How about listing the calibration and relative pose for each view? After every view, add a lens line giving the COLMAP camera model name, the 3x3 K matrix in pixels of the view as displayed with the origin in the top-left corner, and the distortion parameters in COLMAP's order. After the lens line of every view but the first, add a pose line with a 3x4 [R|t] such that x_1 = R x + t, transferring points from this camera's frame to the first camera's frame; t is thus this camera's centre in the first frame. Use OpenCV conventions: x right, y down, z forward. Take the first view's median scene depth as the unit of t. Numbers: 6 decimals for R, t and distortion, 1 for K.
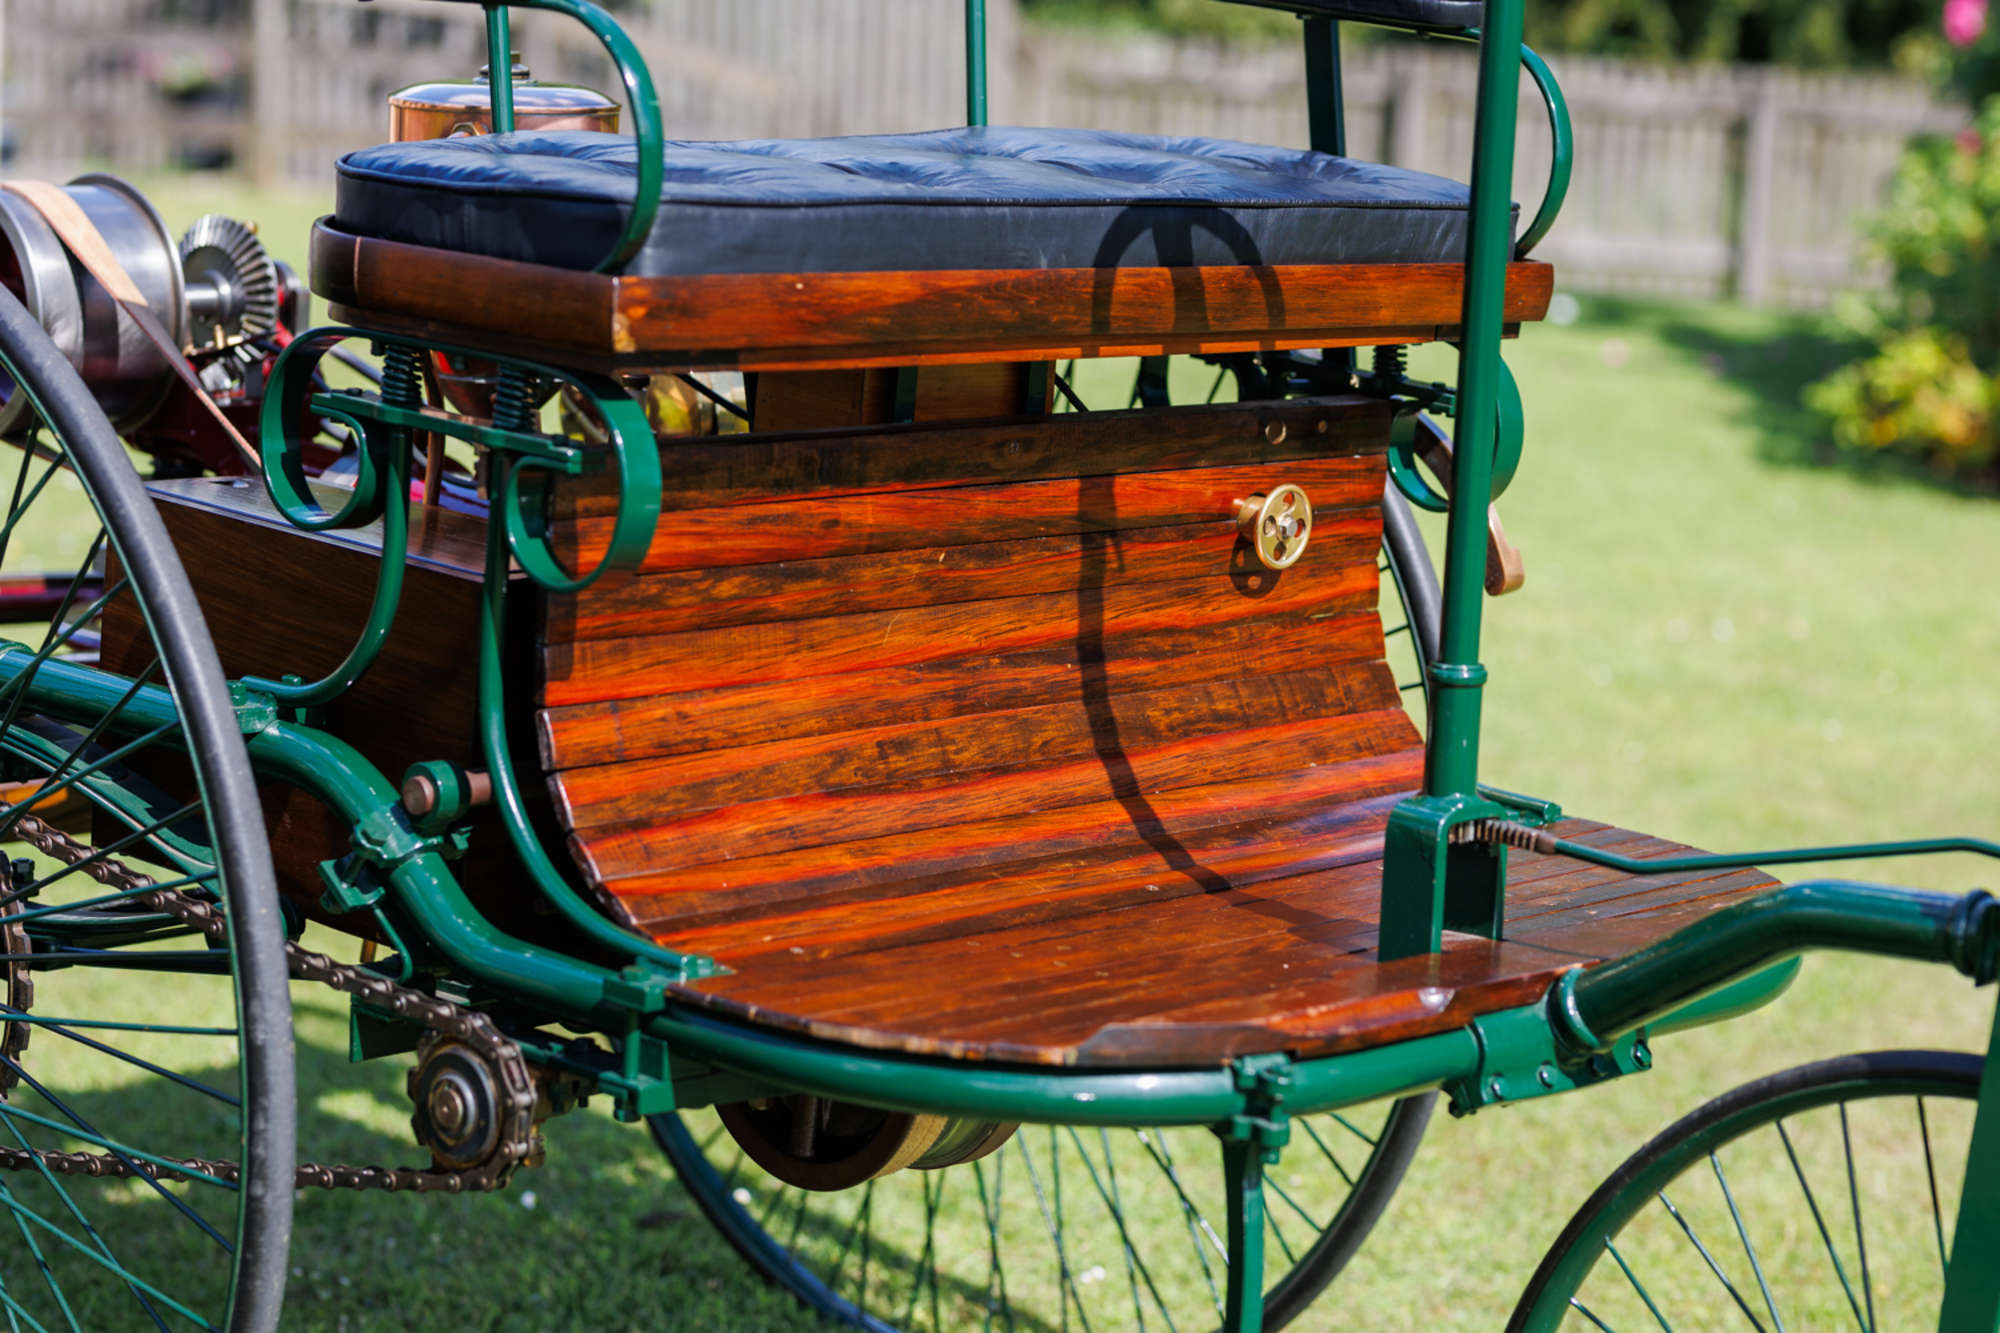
lens RADIAL K [[5045.0, 0, 1016.9], [0, 5045.0, 665.7], [0, 0, 1]] dist [-0.080151, 0.000000]
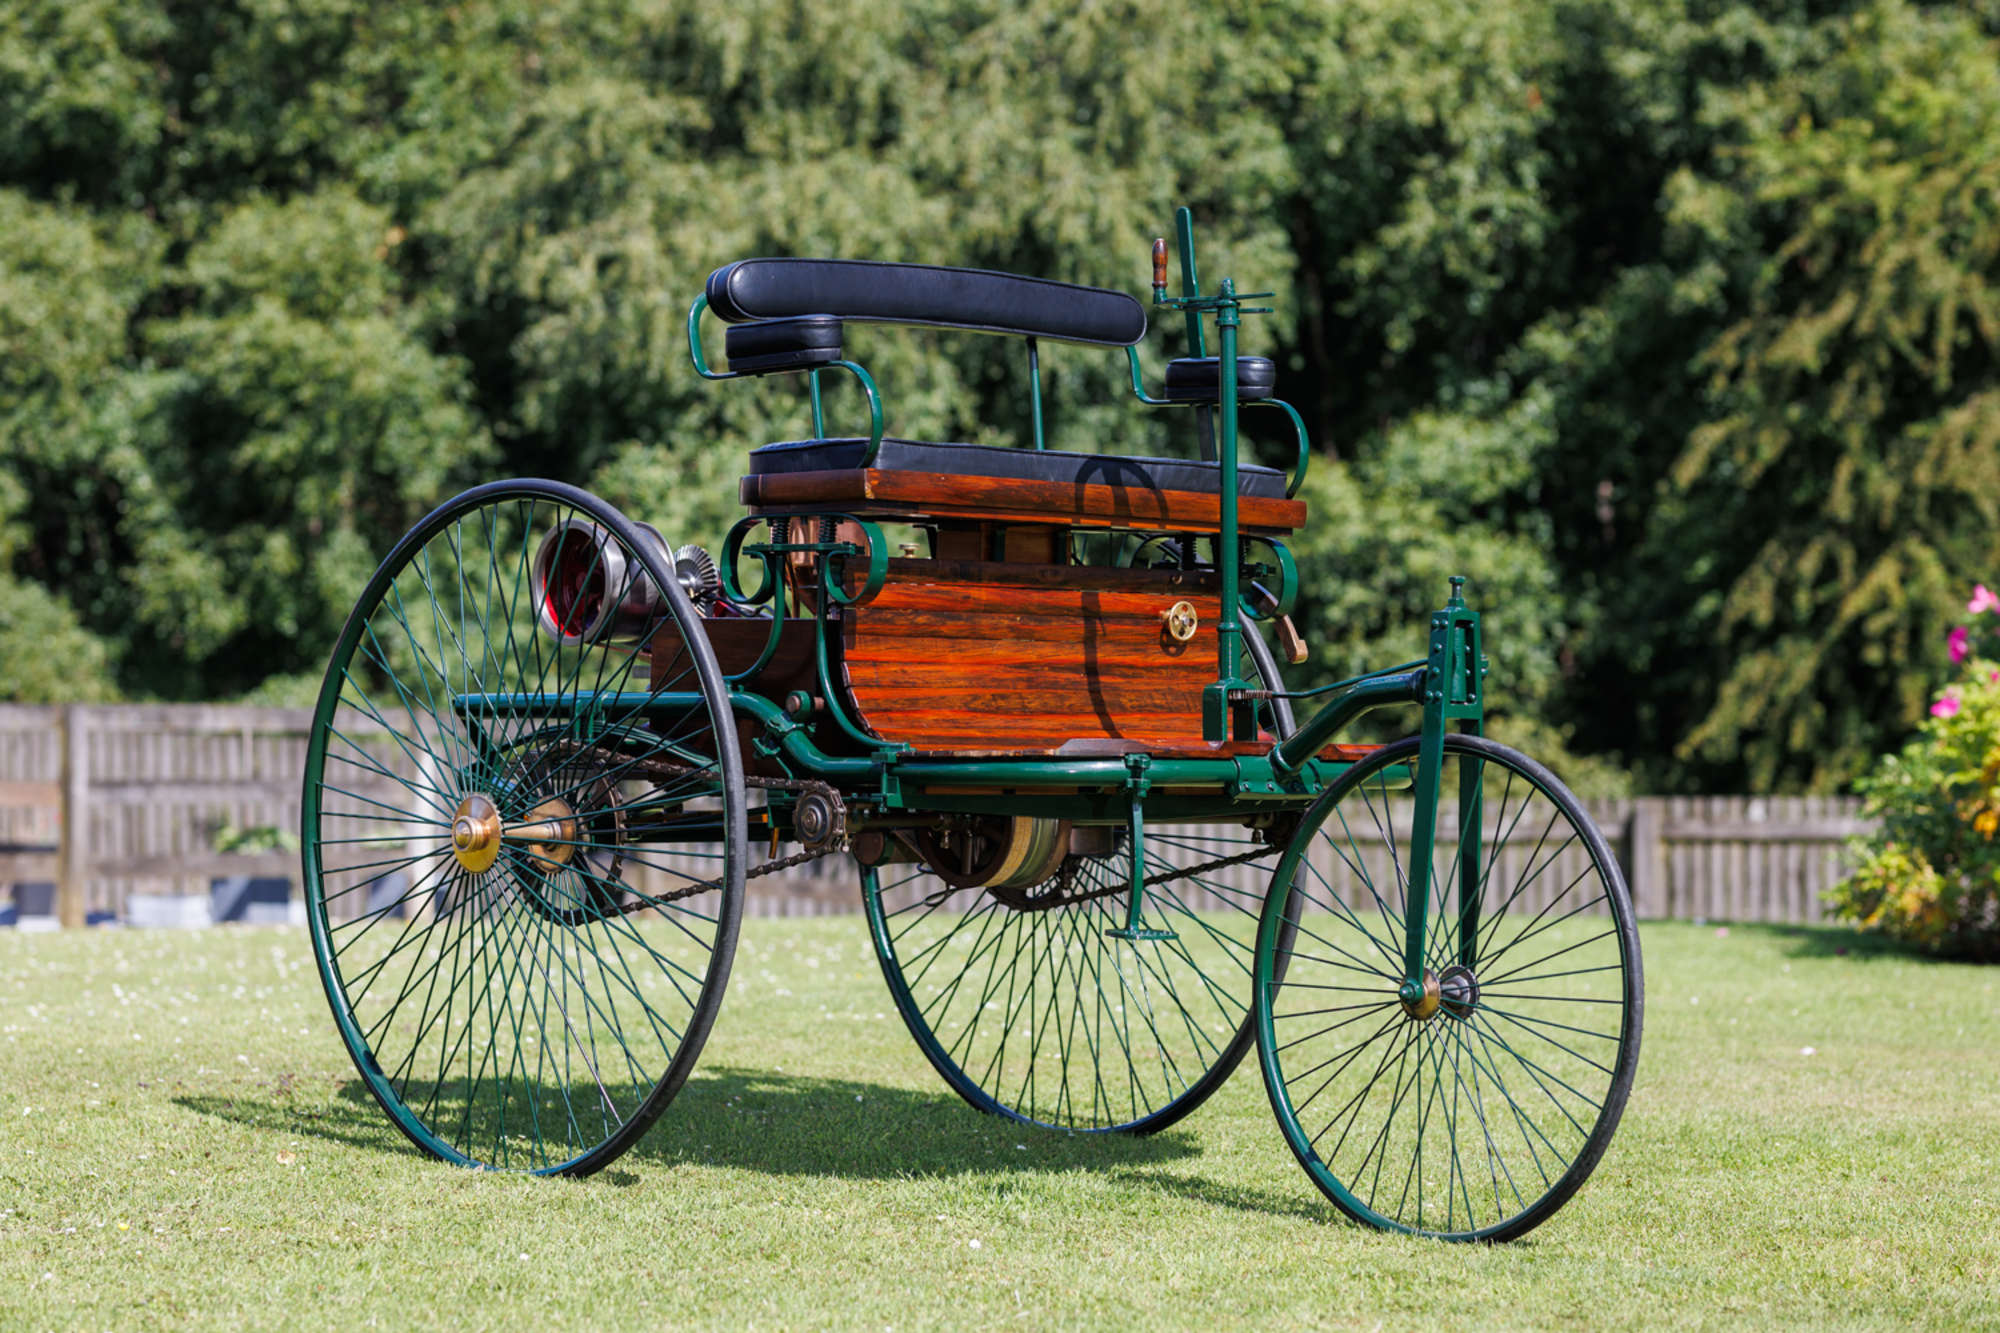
lens RADIAL K [[5045.0, 0, 1064.9], [0, 5045.0, 632.8], [0, 0, 1]] dist [-0.080151, 0.000000]
pose [[0.996788, -0.056487, -0.056773, 0.138436], [0.045275, 0.982195, -0.182326, 0.411353], [0.066062, 0.179170, 0.981598, -1.264437]]
